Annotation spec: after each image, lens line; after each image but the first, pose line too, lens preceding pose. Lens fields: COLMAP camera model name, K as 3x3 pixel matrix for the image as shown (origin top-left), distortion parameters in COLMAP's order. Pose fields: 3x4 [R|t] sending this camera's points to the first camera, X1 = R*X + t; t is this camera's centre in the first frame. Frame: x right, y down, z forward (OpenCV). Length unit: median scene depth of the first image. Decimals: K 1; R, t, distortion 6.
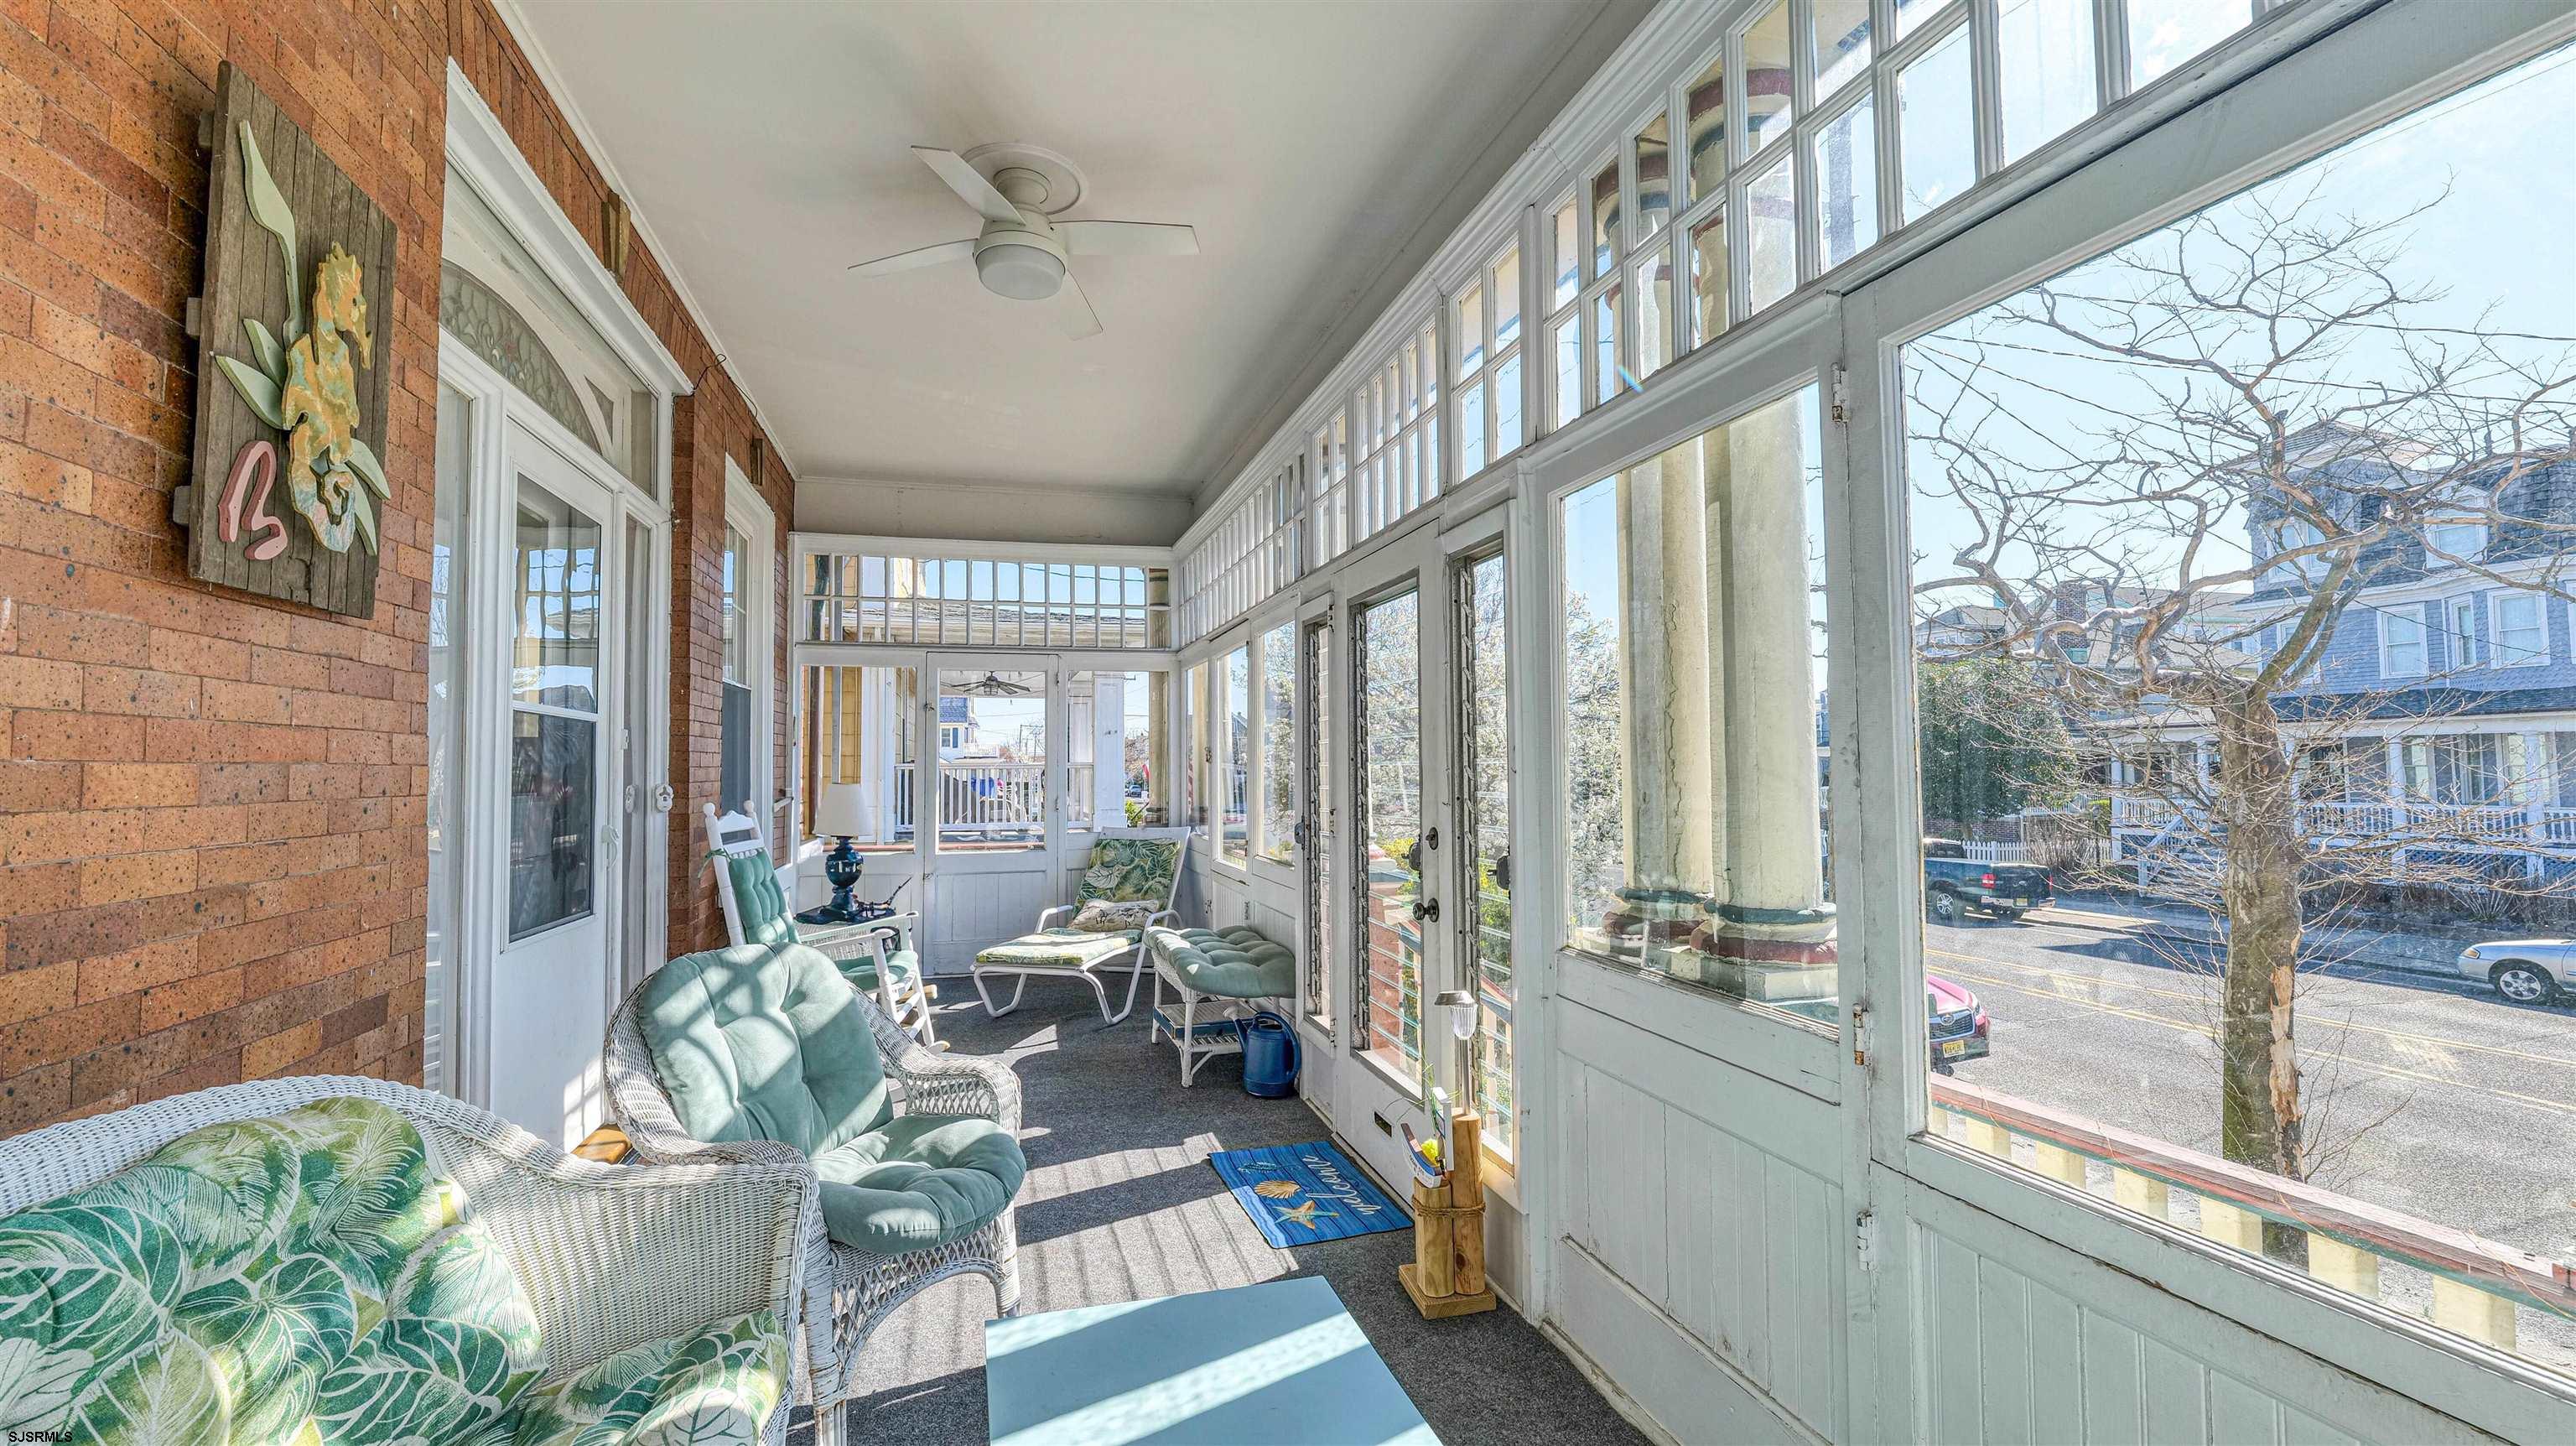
lens RADIAL K [[1062.2, 0, 1292.9], [0, 1062.2, 715.2], [0, 0, 1]] dist [-0.002913, 0.000061]
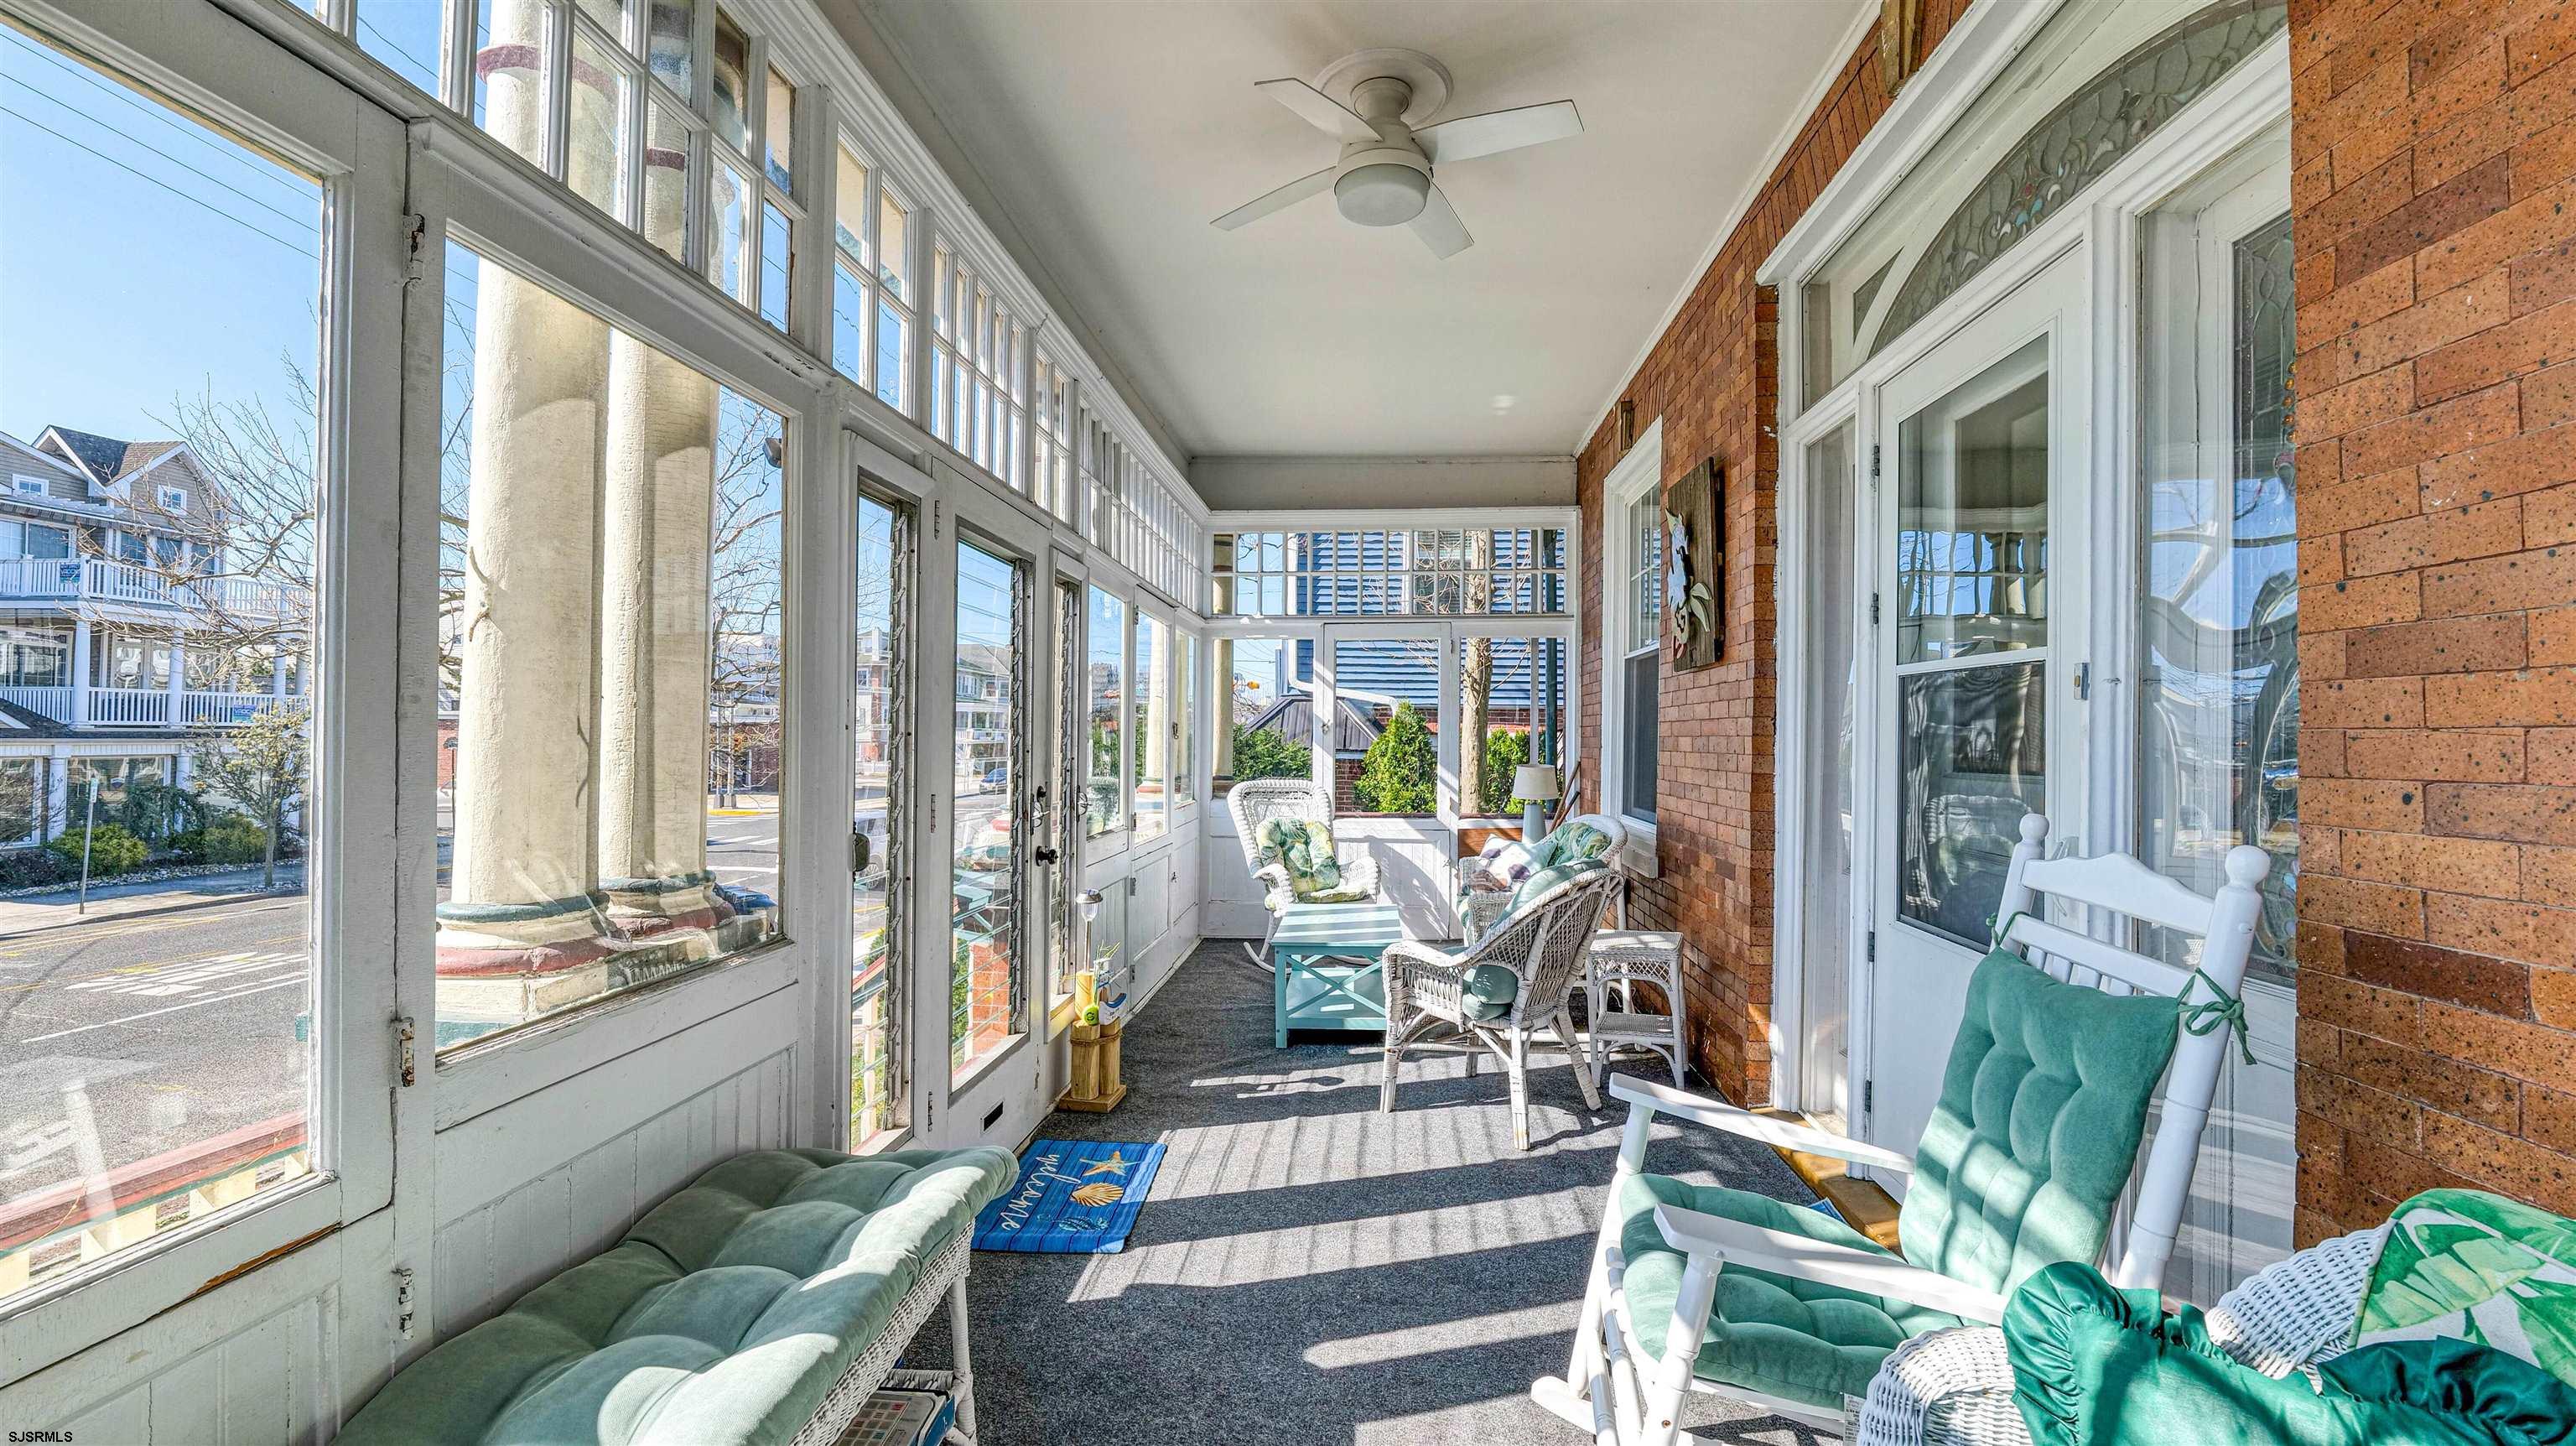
lens RADIAL K [[1062.2, 0, 1292.9], [0, 1062.2, 715.2], [0, 0, 1]] dist [-0.002913, 0.000061]
pose [[-0.929416, -0.013050, 0.368802, -0.511902], [-0.040186, 0.997010, -0.065994, 0.090595], [-0.366838, -0.076157, -0.927162, 1.850881]]
